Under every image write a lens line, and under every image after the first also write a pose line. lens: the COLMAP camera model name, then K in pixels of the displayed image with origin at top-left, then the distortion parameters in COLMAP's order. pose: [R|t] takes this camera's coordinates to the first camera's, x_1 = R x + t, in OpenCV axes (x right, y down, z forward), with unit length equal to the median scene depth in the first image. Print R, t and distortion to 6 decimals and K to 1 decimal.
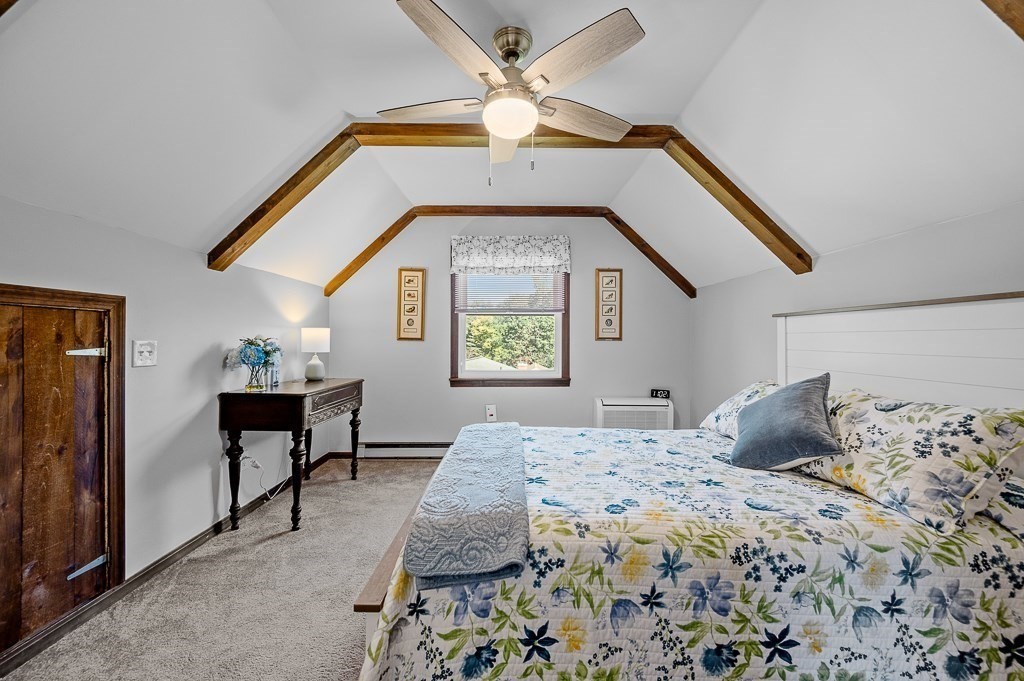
lens RADIAL K [[407.9, 0, 511.8], [0, 407.9, 339.1], [0, 0, 1]] dist [-0.000785, 0.000886]
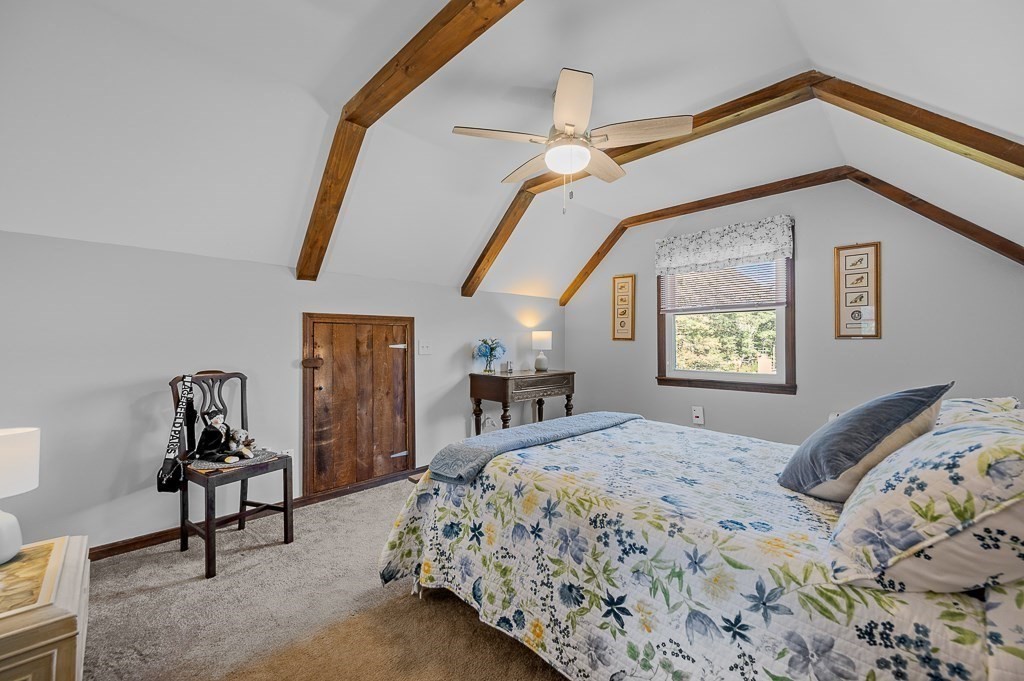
lens RADIAL K [[407.9, 0, 508.2], [0, 407.9, 340.7], [0, 0, 1]] dist [-0.000785, 0.000886]
pose [[0.691029, -0.005960, -0.722802, 0.776634], [0.004417, 0.999982, -0.004024, 0.015818], [0.722813, -0.000412, 0.691043, 0.012895]]
